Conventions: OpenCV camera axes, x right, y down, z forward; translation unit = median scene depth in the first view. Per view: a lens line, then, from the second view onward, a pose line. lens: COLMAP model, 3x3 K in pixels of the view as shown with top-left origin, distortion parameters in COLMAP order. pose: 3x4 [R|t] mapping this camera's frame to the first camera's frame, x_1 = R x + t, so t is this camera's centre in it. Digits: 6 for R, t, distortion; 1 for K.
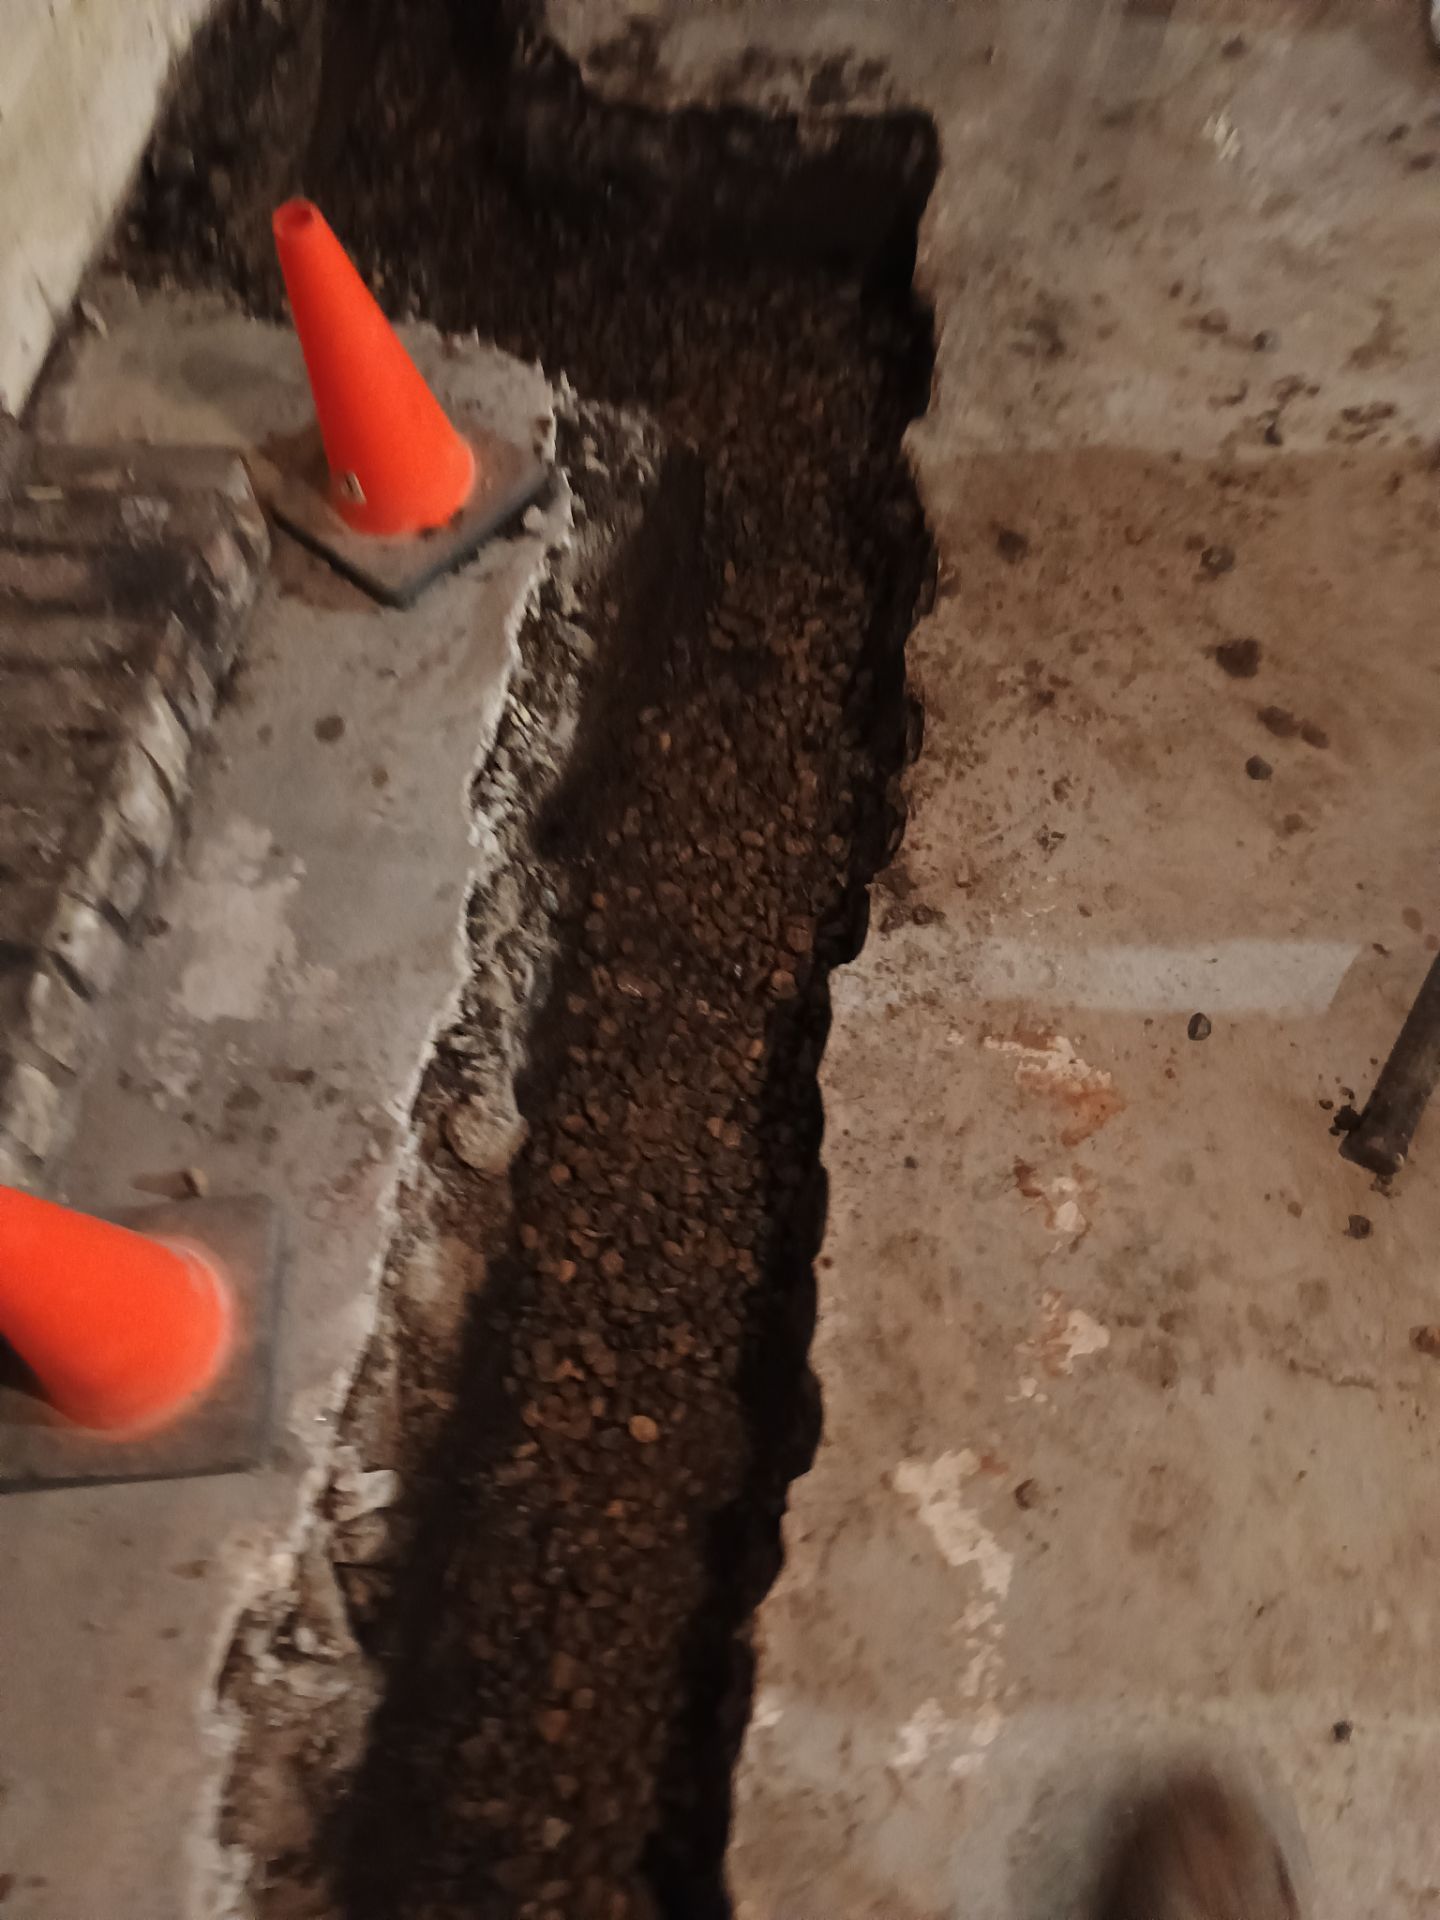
lens RADIAL K [[1669.5, 0, 719.0], [0, 1669.5, 1016.5], [0, 0, 1]] dist [0.062085, -0.077454]
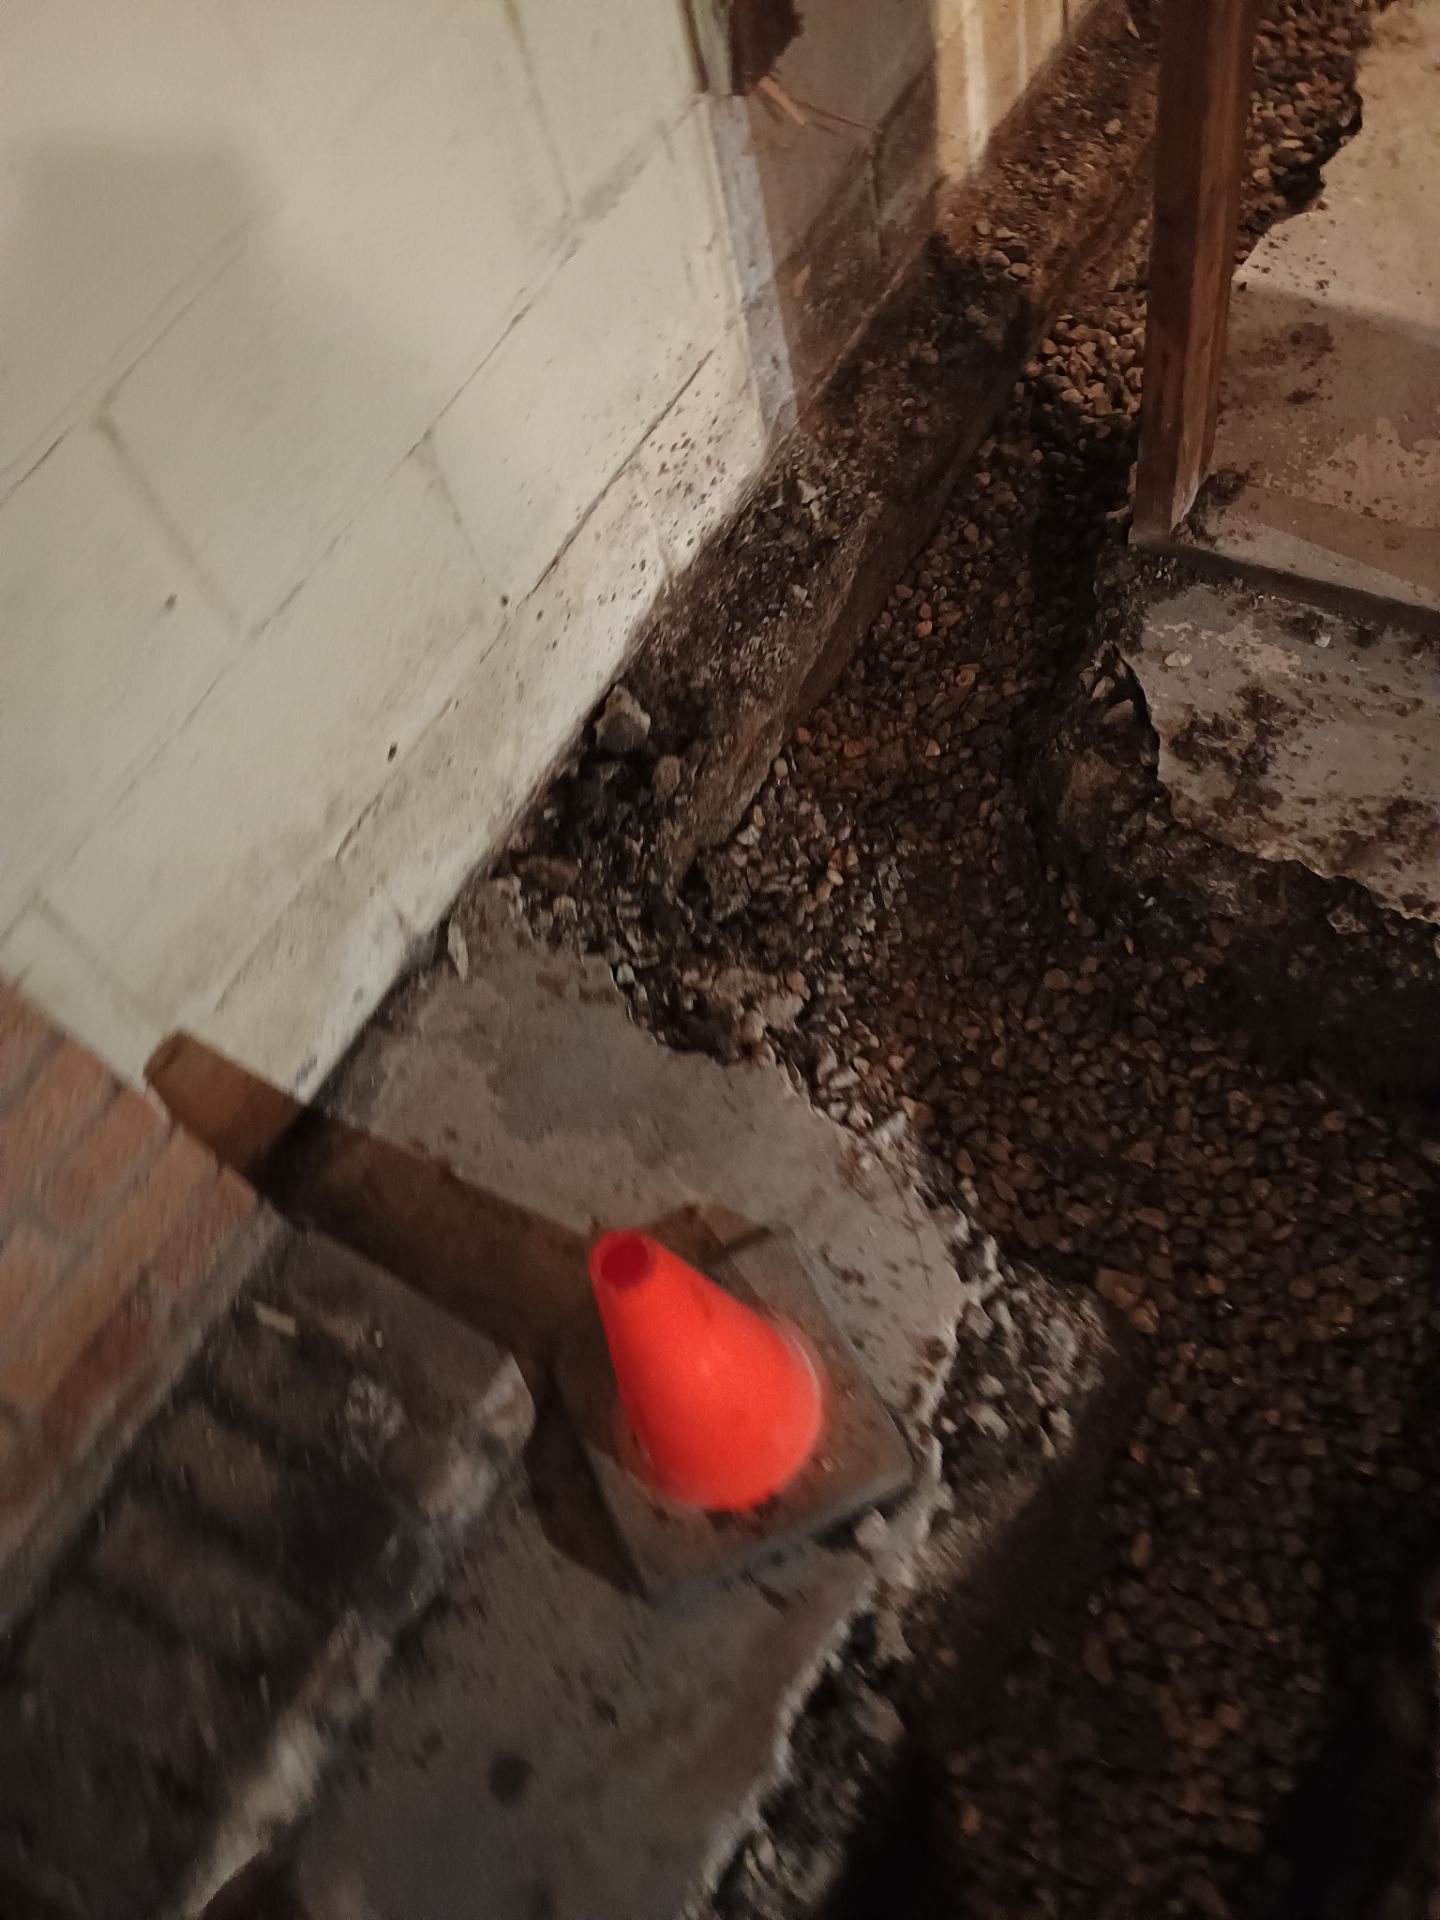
lens RADIAL K [[1669.5, 0, 698.4], [0, 1669.5, 997.1], [0, 0, 1]] dist [0.062085, -0.077454]
pose [[0.926441, 0.294355, -0.234655, -0.069183], [-0.286648, 0.955683, 0.067109, -0.480484], [0.244009, 0.005091, 0.969759, 0.253396]]
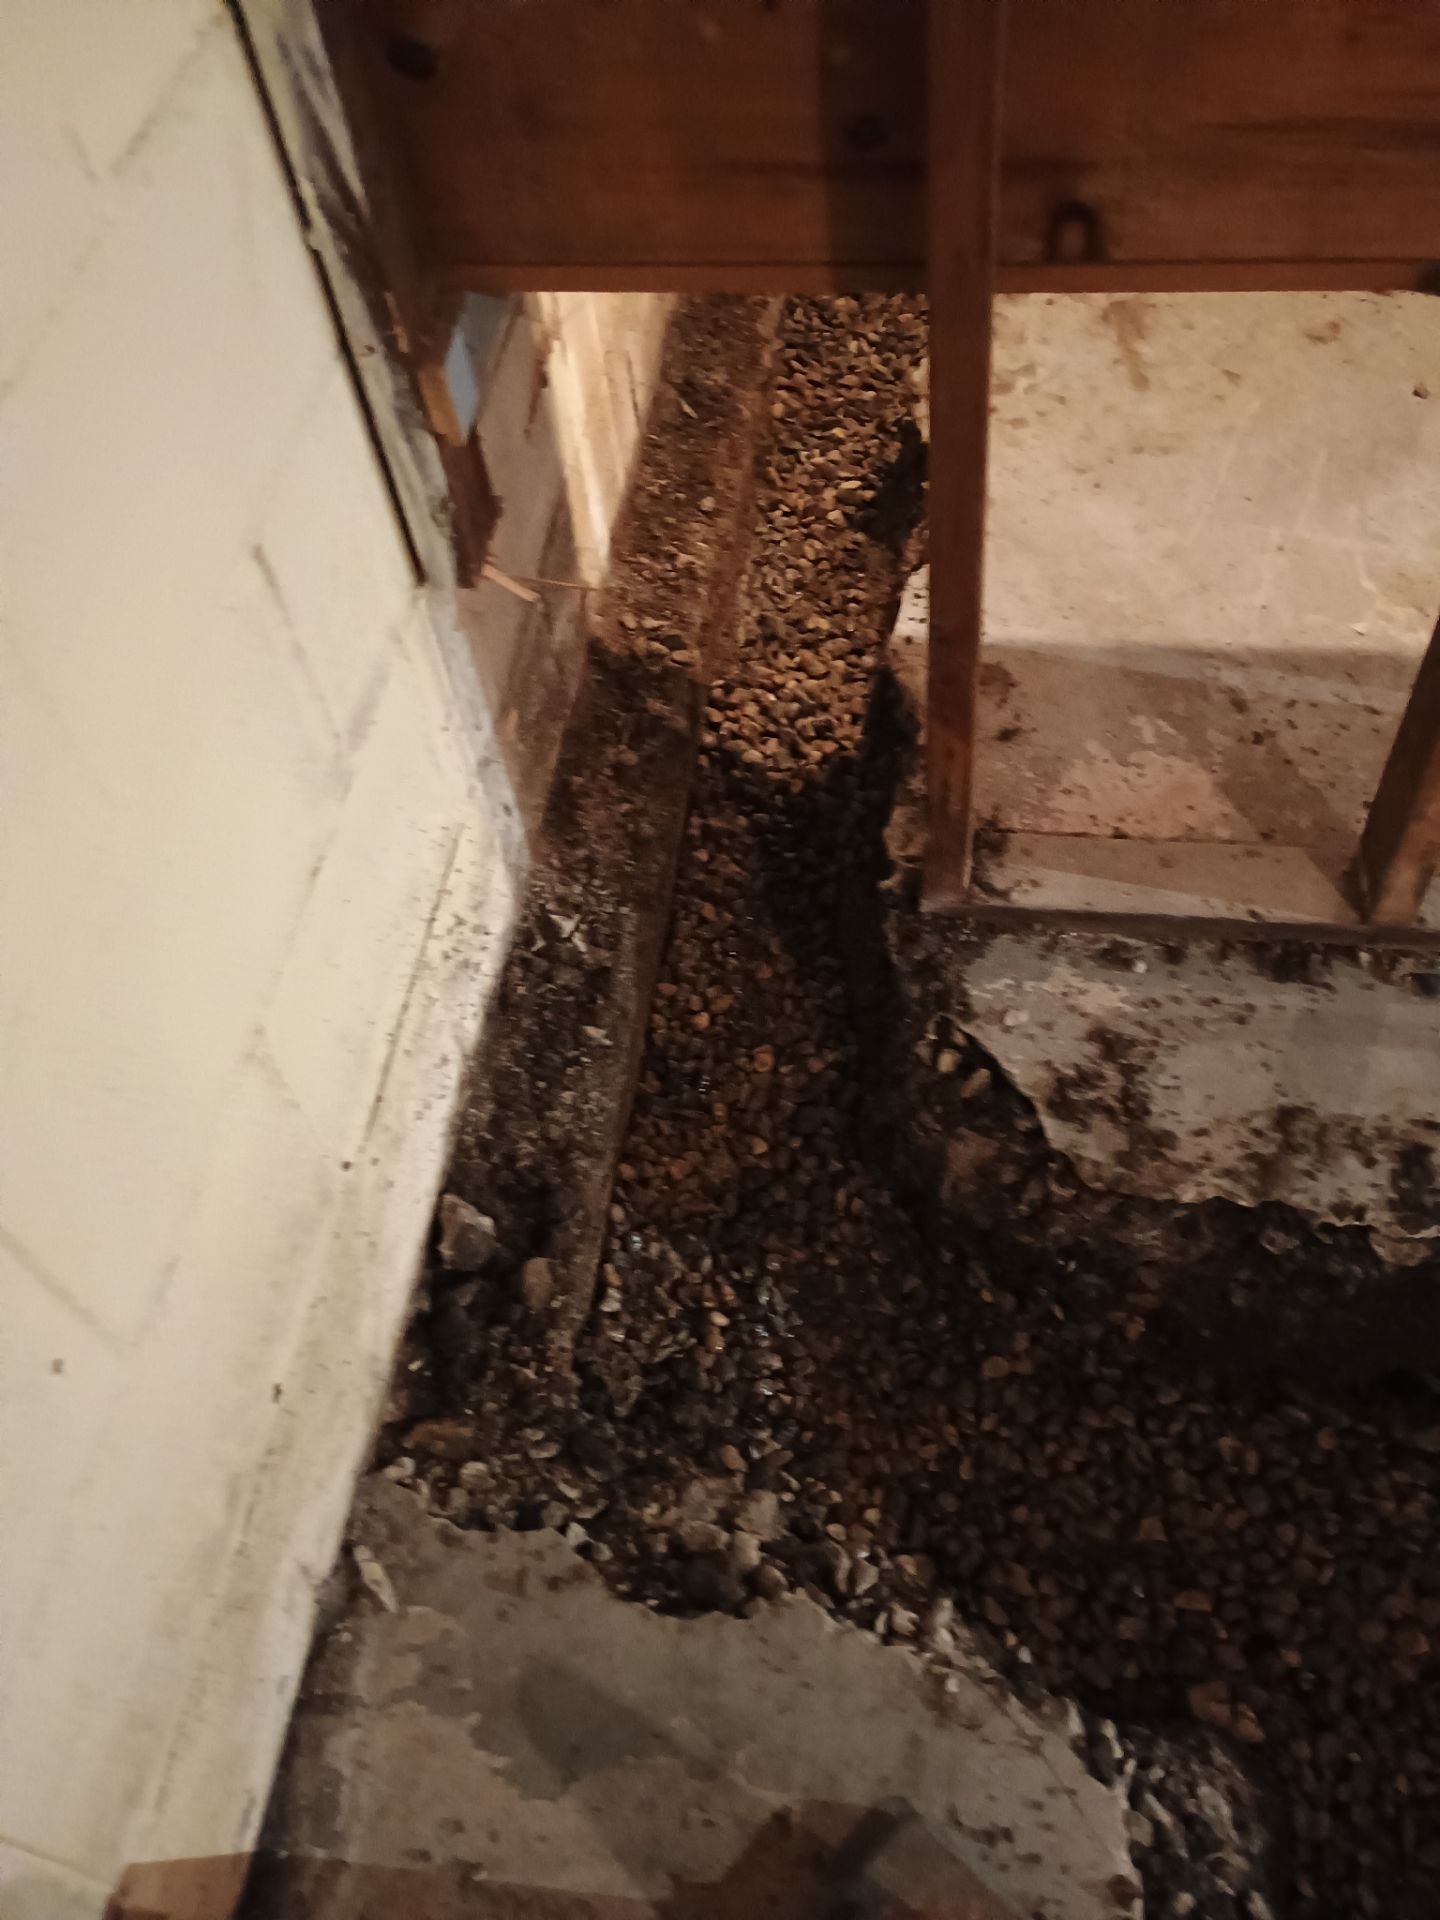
lens RADIAL K [[1669.5, 0, 728.1], [0, 1669.5, 957.1], [0, 0, 1]] dist [0.062085, -0.077454]
pose [[0.999663, 0.005712, 0.025325, -0.249624], [-0.002263, 0.990950, -0.134211, -0.569321], [-0.025862, 0.134108, 0.990629, 0.306640]]
